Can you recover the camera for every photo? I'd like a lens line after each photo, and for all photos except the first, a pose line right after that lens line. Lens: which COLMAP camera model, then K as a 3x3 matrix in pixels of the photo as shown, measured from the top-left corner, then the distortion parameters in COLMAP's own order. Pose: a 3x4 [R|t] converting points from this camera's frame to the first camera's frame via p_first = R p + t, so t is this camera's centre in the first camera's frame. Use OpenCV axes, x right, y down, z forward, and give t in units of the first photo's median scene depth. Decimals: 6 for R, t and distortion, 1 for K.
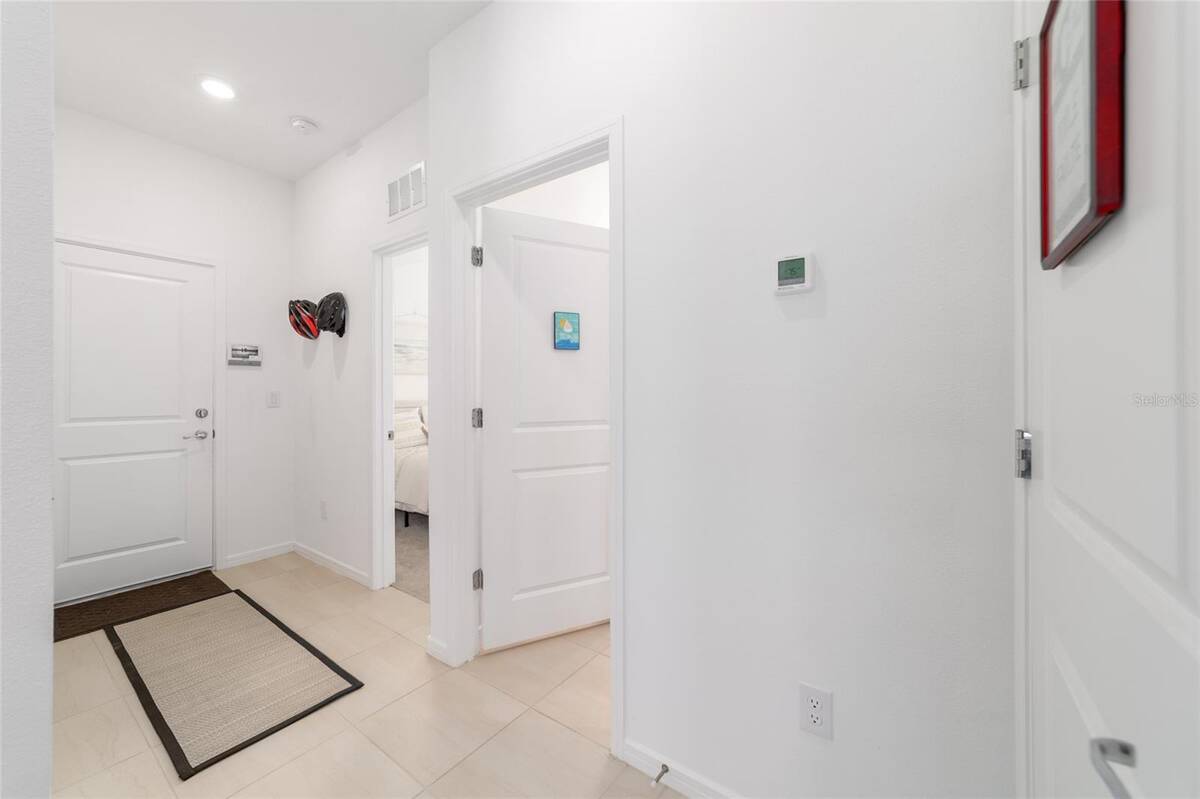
lens RADIAL K [[461.5, 0, 599.6], [0, 461.5, 394.6], [0, 0, 1]] dist [-0.000886, 0.002158]
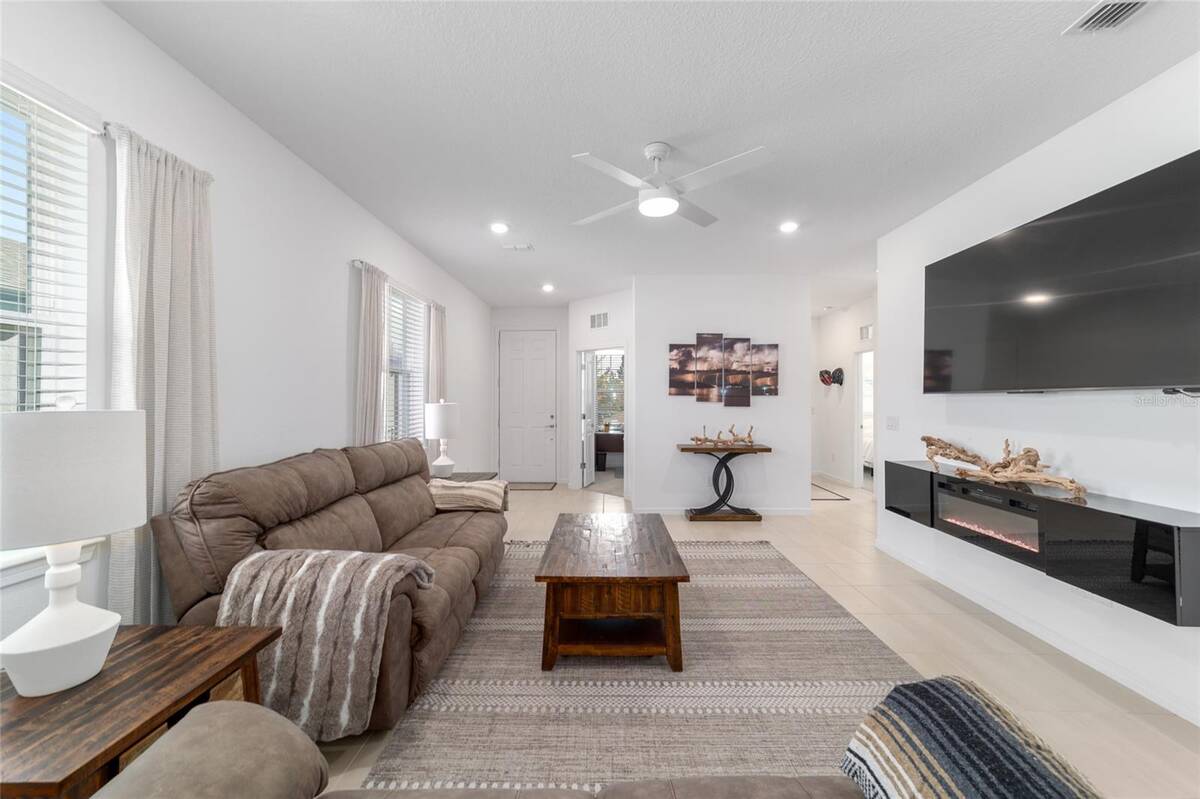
lens RADIAL K [[461.5, 0, 606.9], [0, 461.5, 400.4], [0, 0, 1]] dist [-0.000886, 0.002158]
pose [[0.576157, -0.009350, -0.817286, 0.878456], [-0.003896, 0.999892, -0.014185, -0.004000], [0.817330, 0.011357, 0.576058, -1.721123]]
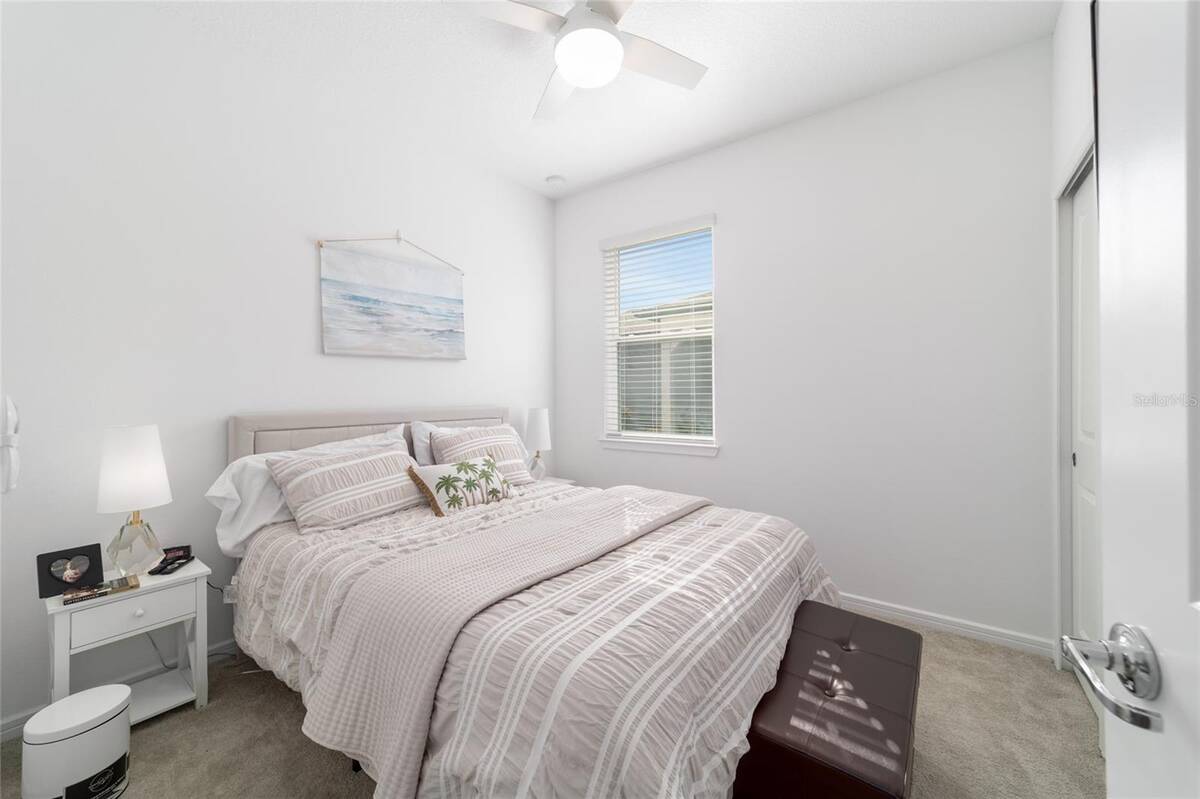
lens RADIAL K [[461.5, 0, 606.0], [0, 461.5, 392.7], [0, 0, 1]] dist [-0.000886, 0.002158]
pose [[0.999983, -0.003465, 0.004650, -0.177146], [0.003476, 0.999991, -0.002378, -0.003658], [-0.004642, 0.002394, 0.999986, 0.501876]]
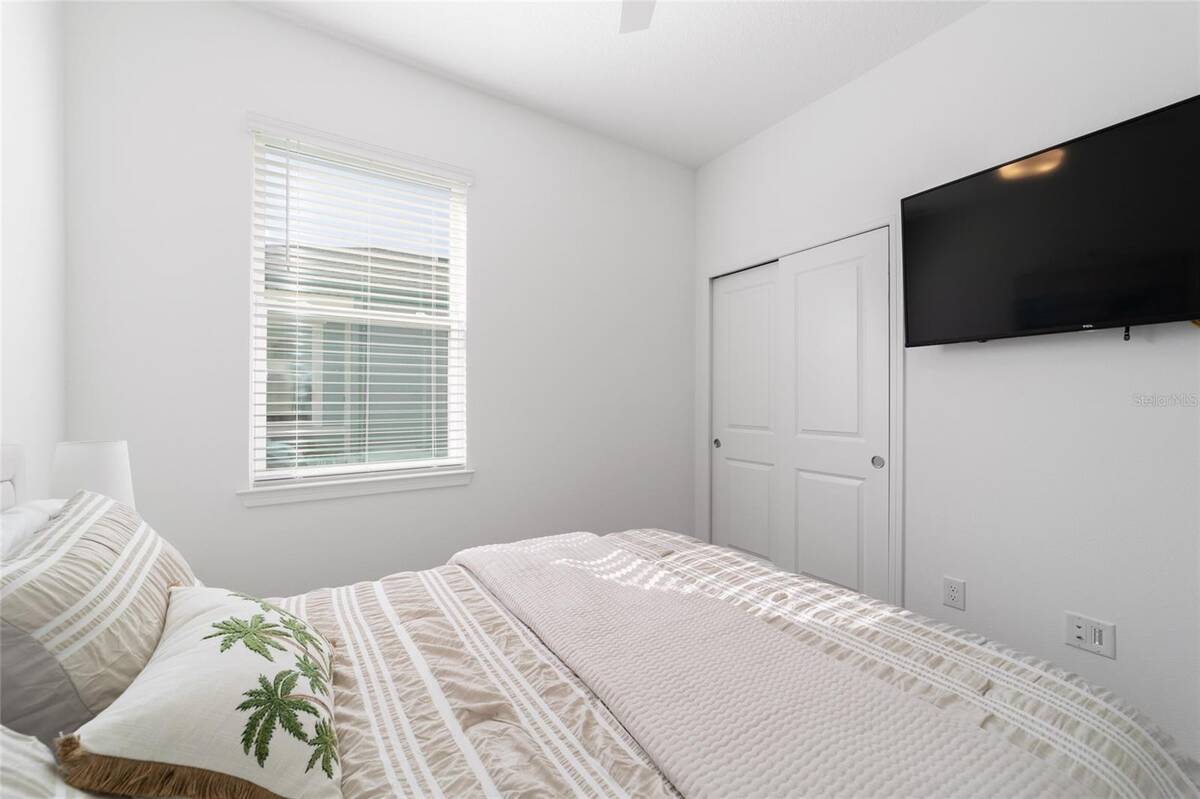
lens RADIAL K [[461.5, 0, 604.7], [0, 461.5, 397.1], [0, 0, 1]] dist [-0.000886, 0.002158]
pose [[0.360154, 0.002497, 0.932890, -0.422740], [0.002821, 0.999989, -0.003766, -0.006738], [-0.932889, 0.003988, 0.360143, 0.815891]]
